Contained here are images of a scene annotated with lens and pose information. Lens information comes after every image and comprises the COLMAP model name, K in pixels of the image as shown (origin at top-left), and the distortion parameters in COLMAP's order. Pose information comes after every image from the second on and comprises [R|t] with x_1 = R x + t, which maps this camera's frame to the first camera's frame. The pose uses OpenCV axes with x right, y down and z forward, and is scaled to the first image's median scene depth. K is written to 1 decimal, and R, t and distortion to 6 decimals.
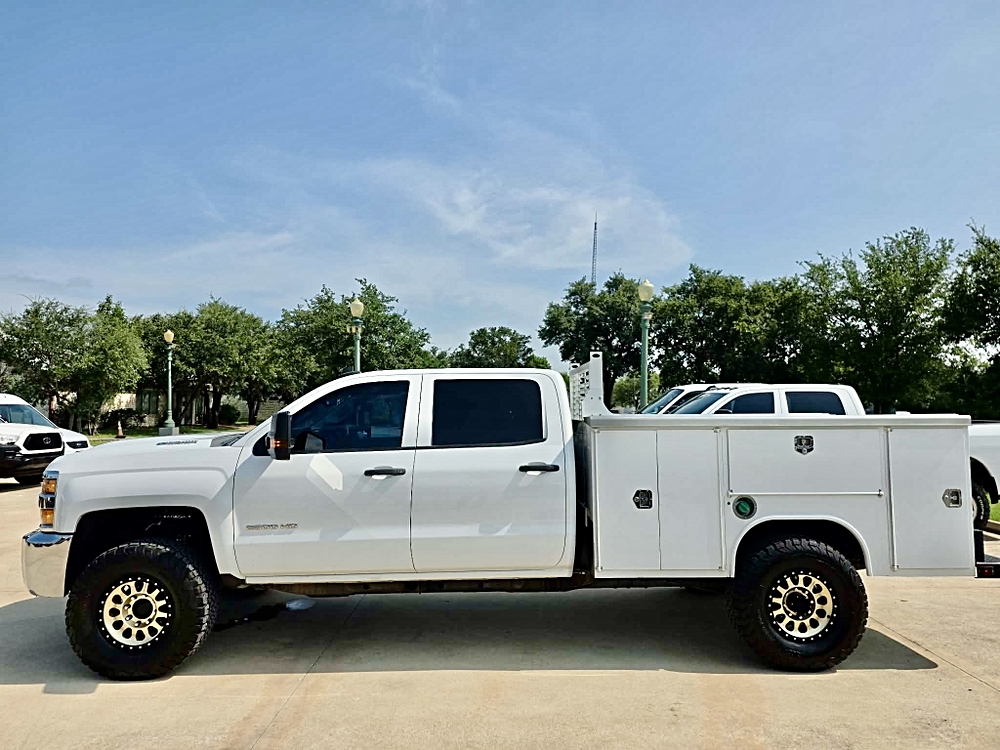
lens RADIAL K [[663.5, 0, 504.3], [0, 663.5, 366.3], [0, 0, 1]] dist [0.058580, -0.040778]
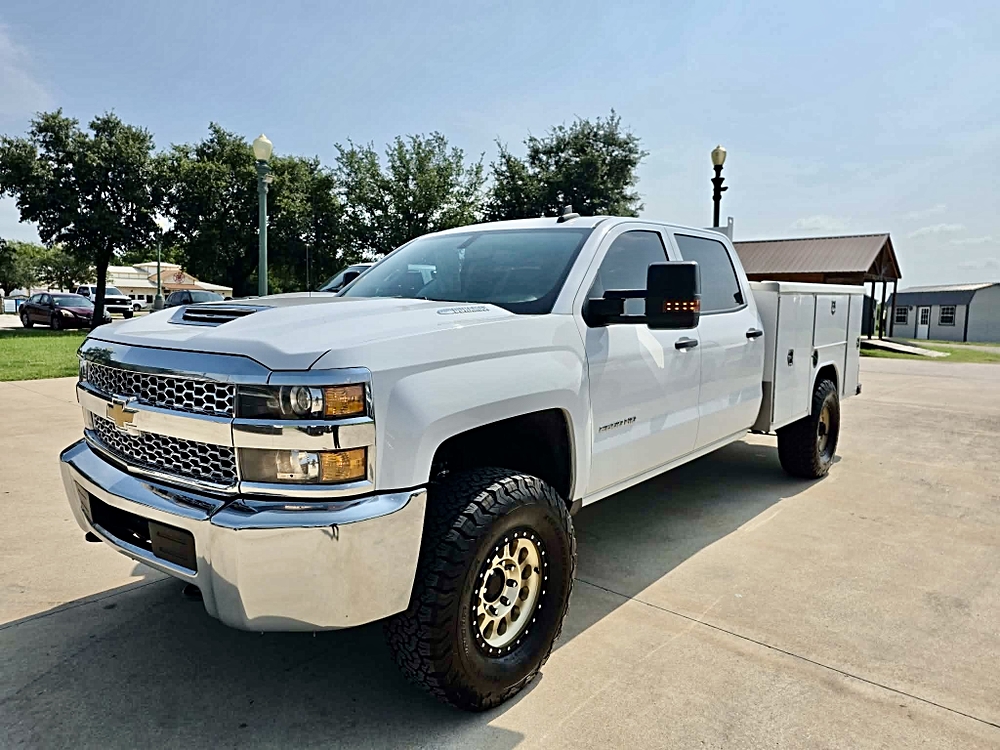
lens RADIAL K [[663.5, 0, 506.6], [0, 663.5, 377.6], [0, 0, 1]] dist [0.058580, -0.040778]
pose [[0.655952, -0.079740, 0.750579, -0.156436], [-0.059749, 0.985798, 0.156946, 0.014111], [-0.752434, -0.147795, 0.641872, 0.105154]]
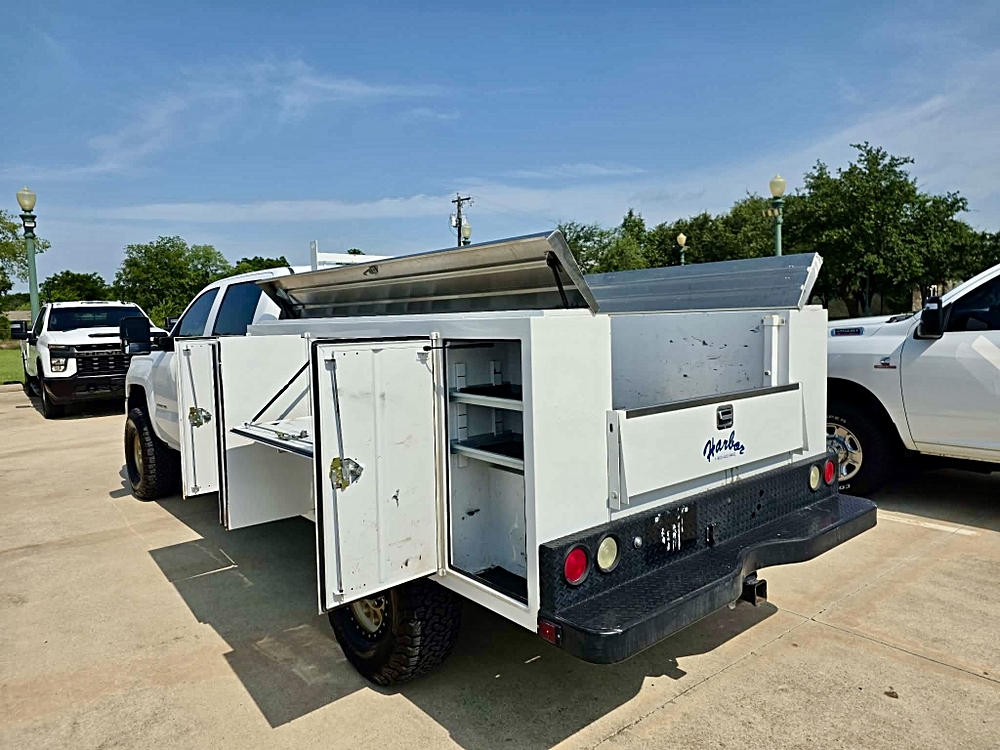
lens RADIAL K [[663.5, 0, 496.1], [0, 663.5, 361.4], [0, 0, 1]] dist [0.058580, -0.040778]
pose [[0.622936, 0.037607, -0.781368, 0.173603], [0.076086, 0.991195, 0.108364, 0.010478], [0.778564, -0.126955, 0.614590, 0.117555]]
